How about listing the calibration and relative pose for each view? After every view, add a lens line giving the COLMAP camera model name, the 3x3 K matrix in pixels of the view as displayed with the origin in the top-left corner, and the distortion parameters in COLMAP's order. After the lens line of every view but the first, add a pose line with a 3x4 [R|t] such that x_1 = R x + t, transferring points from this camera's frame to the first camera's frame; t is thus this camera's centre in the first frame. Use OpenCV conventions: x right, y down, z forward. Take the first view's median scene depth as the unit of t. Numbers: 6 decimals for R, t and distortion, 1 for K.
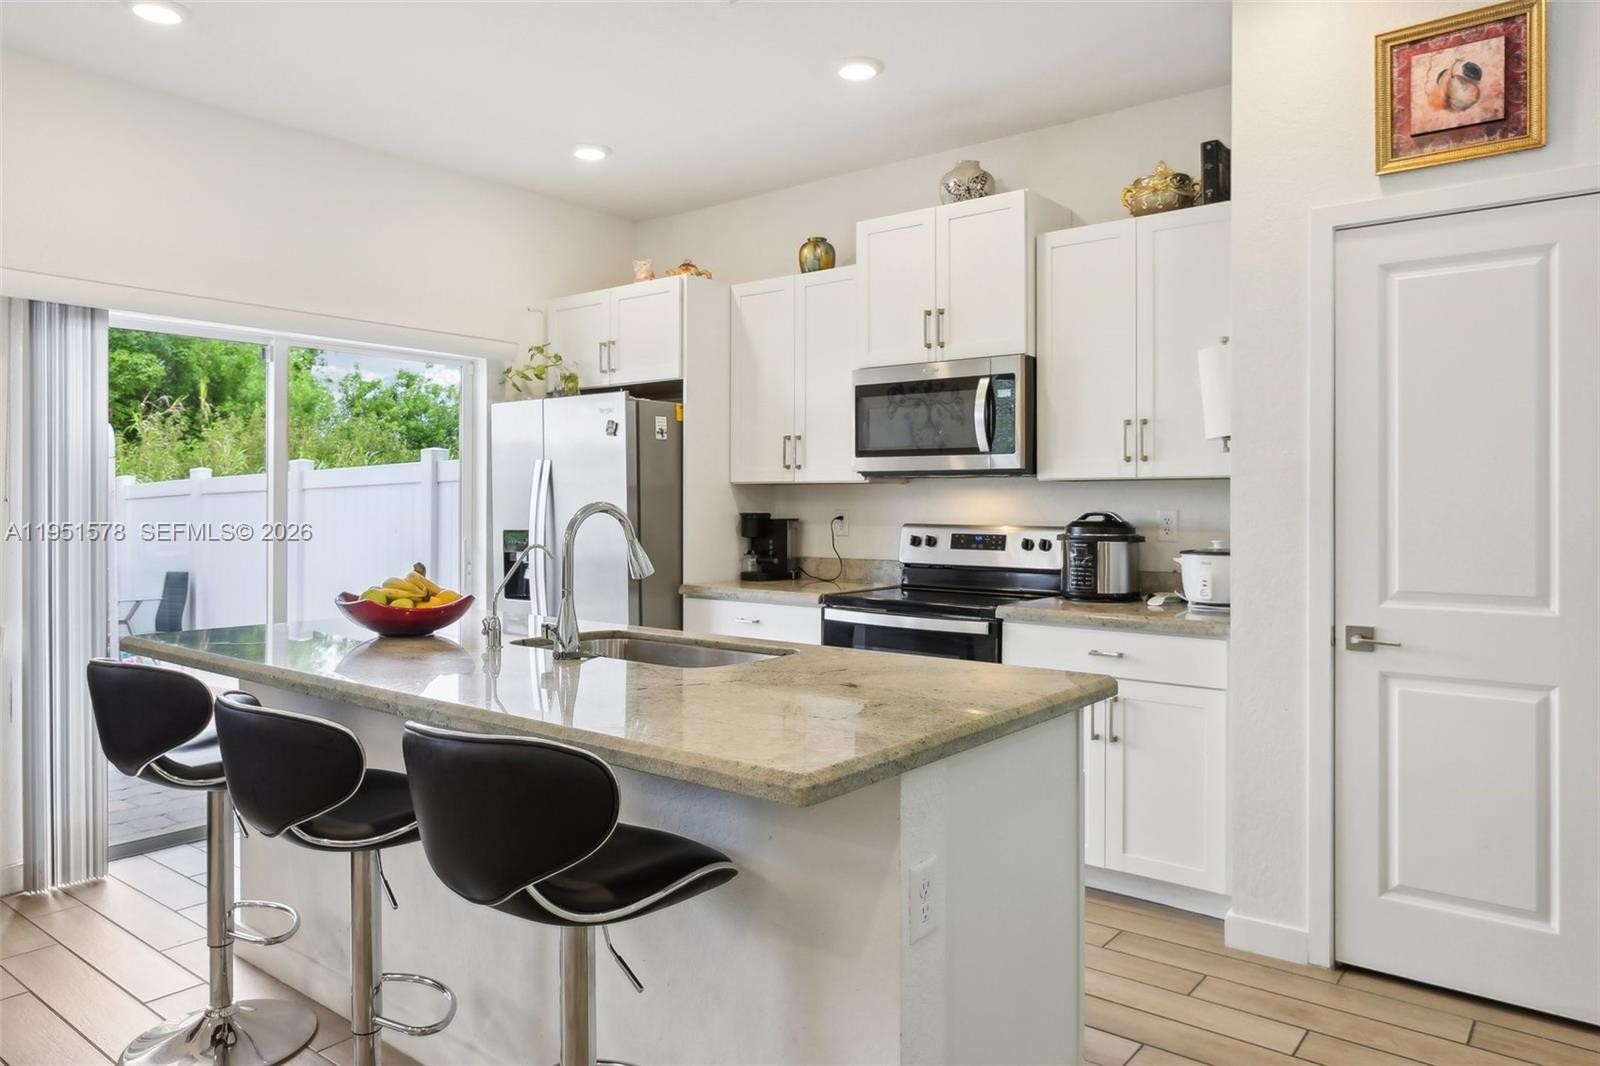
lens RADIAL K [[1046.1, 0, 804.9], [0, 1046.1, 512.7], [0, 0, 1]] dist [0.001026, 0.000467]
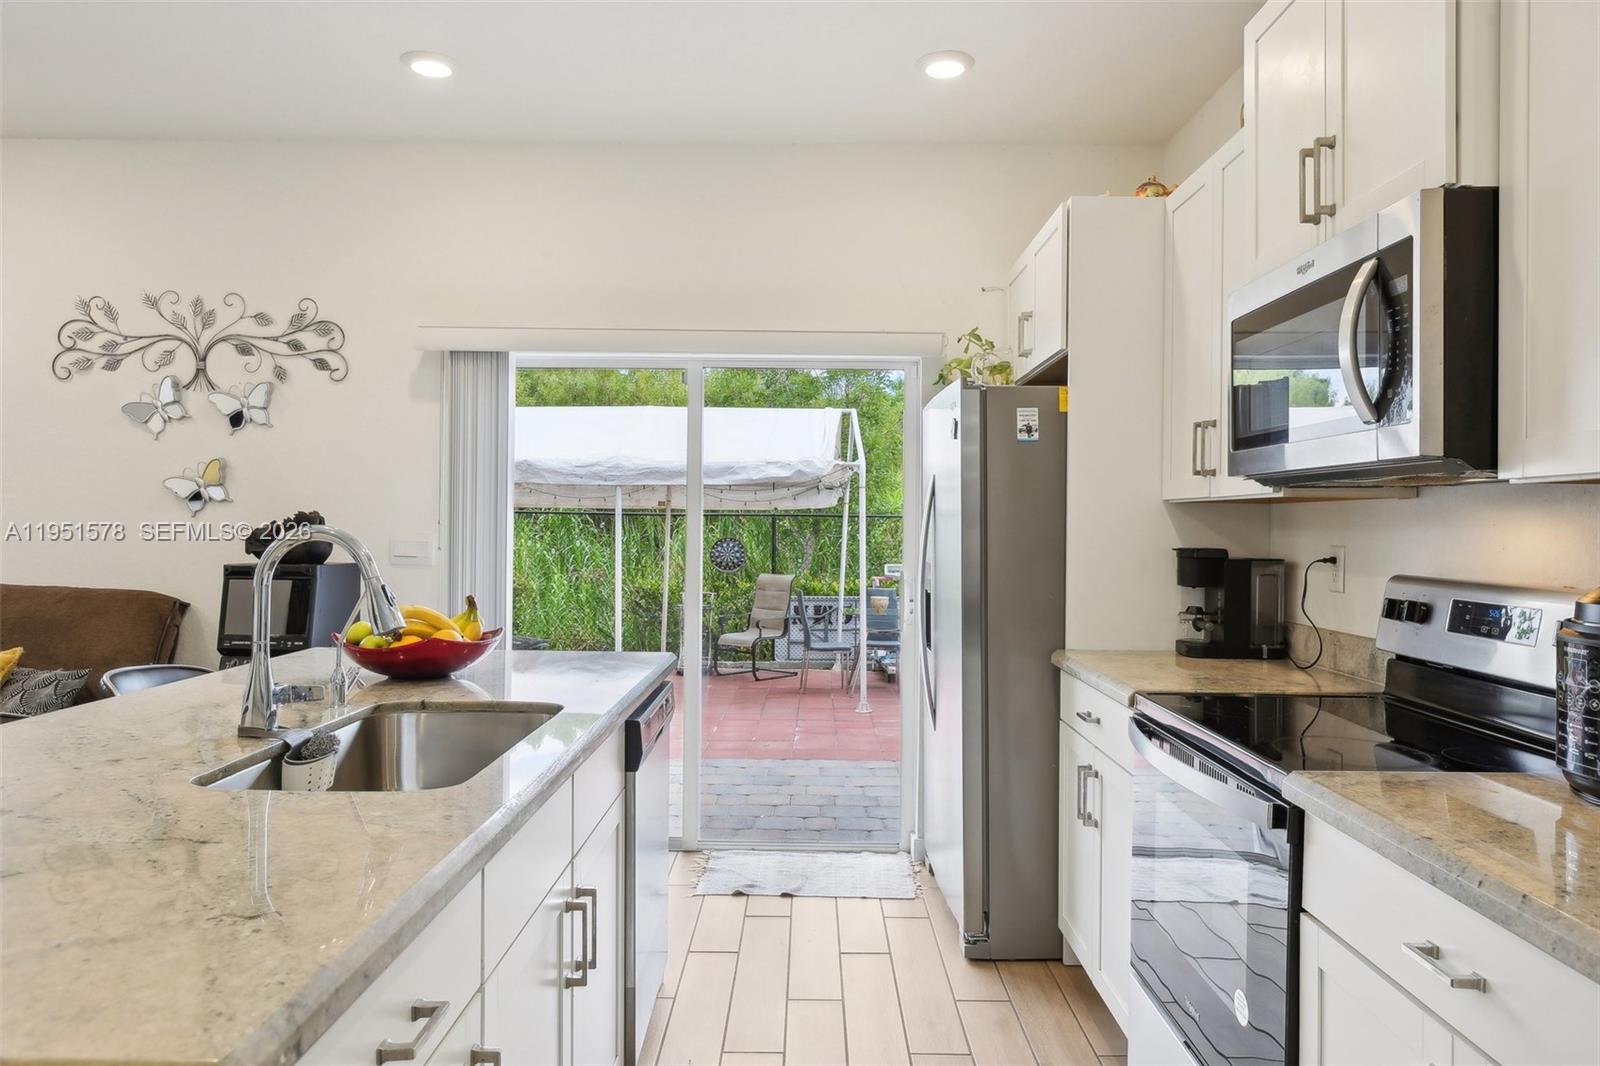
lens RADIAL K [[1046.1, 0, 804.9], [0, 1046.1, 512.7], [0, 0, 1]] dist [0.001026, 0.000467]
pose [[0.610988, -0.004465, -0.791628, 0.326229], [-0.015933, 0.999712, -0.017936, -0.006291], [0.791480, 0.023571, 0.610741, 0.451521]]
